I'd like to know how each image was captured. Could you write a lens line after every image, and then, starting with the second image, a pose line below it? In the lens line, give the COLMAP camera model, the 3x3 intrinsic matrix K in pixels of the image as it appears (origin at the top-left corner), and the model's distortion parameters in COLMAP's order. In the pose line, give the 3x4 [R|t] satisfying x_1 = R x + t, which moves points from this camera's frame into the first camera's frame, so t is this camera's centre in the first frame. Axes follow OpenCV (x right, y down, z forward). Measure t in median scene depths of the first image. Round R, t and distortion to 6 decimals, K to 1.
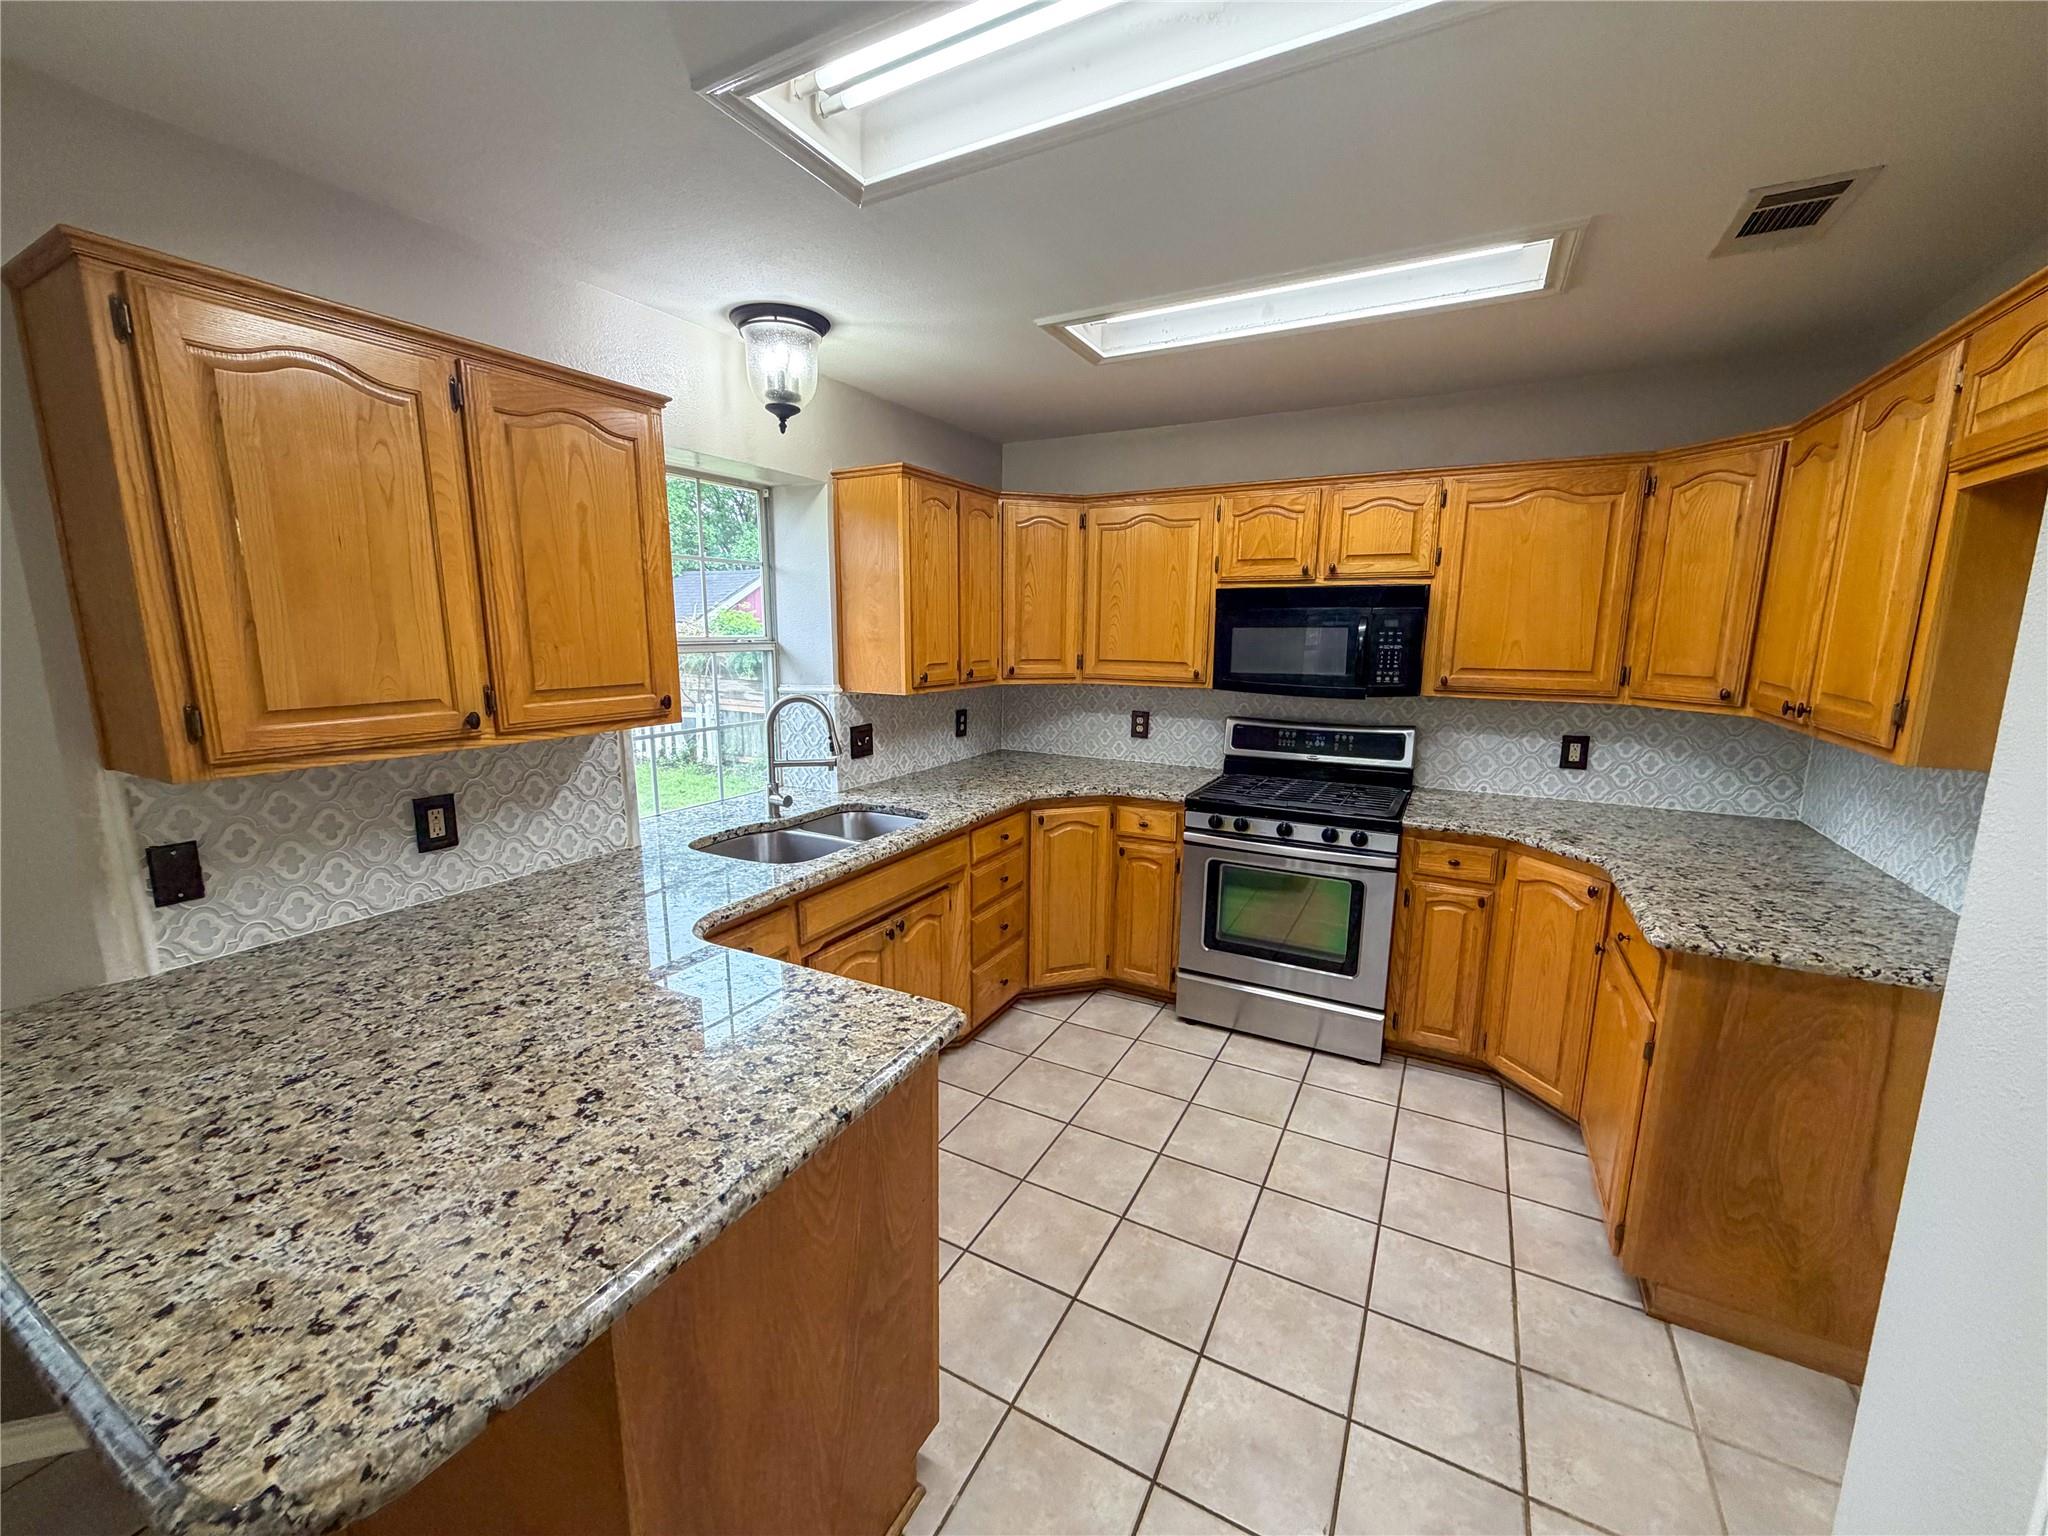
lens RADIAL K [[813.1, 0, 1019.6], [0, 813.1, 771.6], [0, 0, 1]] dist [-0.000950, -0.000266]
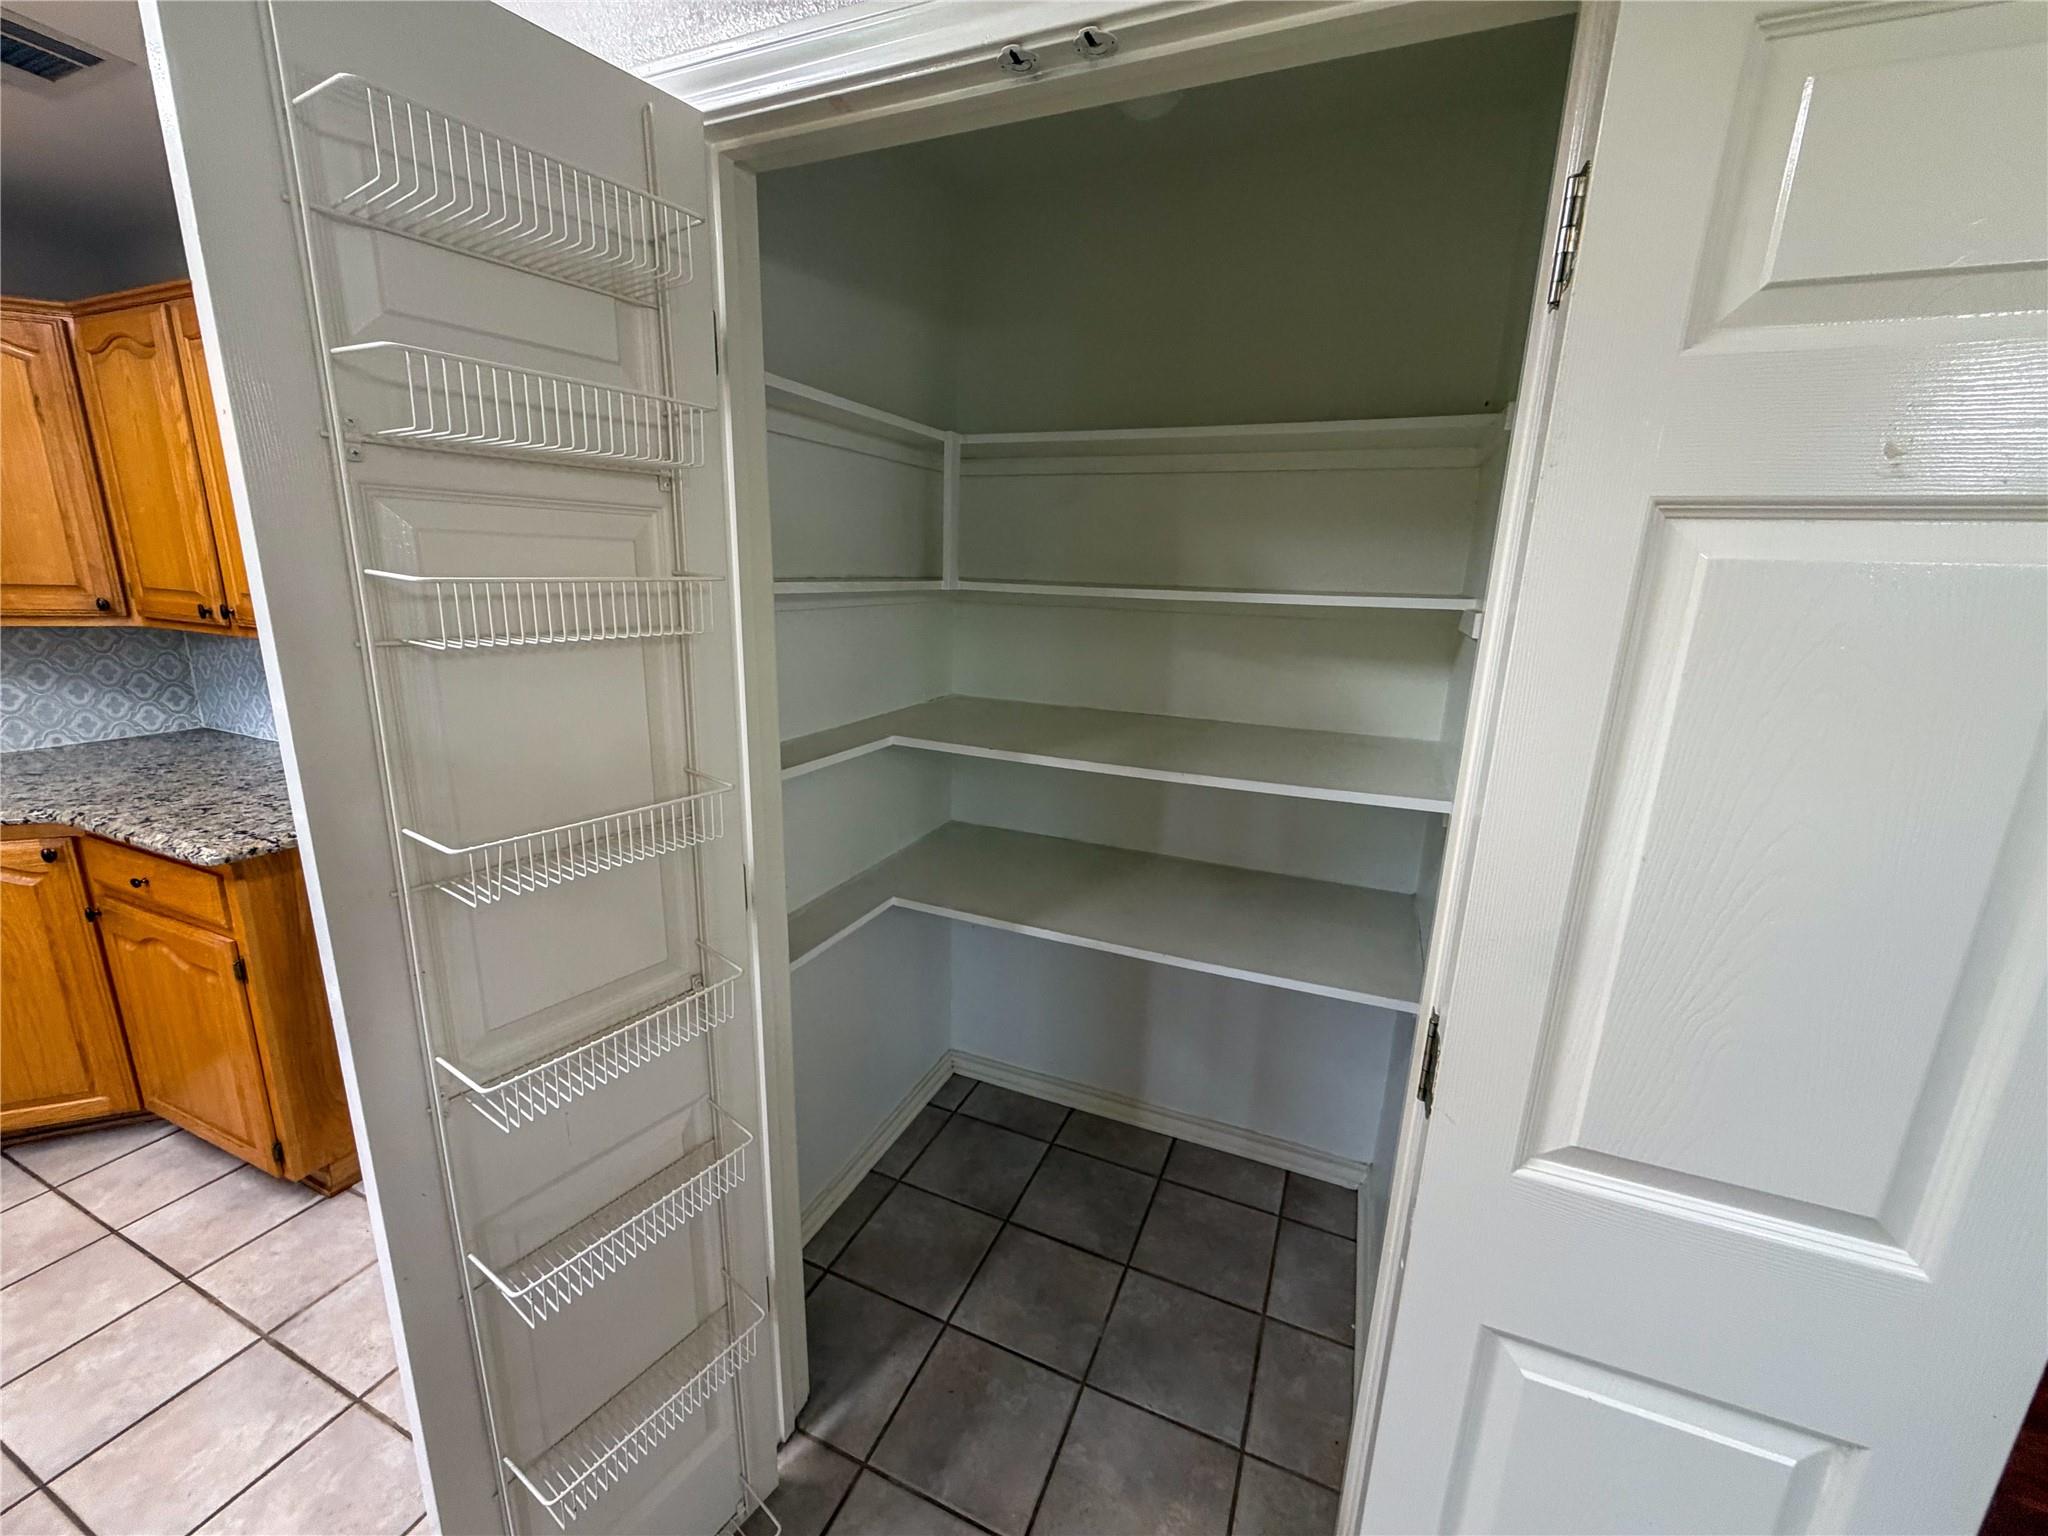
lens RADIAL K [[813.1, 0, 1019.6], [0, 813.1, 771.6], [0, 0, 1]] dist [-0.000950, -0.000266]
pose [[-0.090638, -0.253012, 0.963208, -0.147828], [0.150026, 0.952682, 0.264365, -0.001863], [-0.984519, 0.168468, -0.048391, 0.062249]]
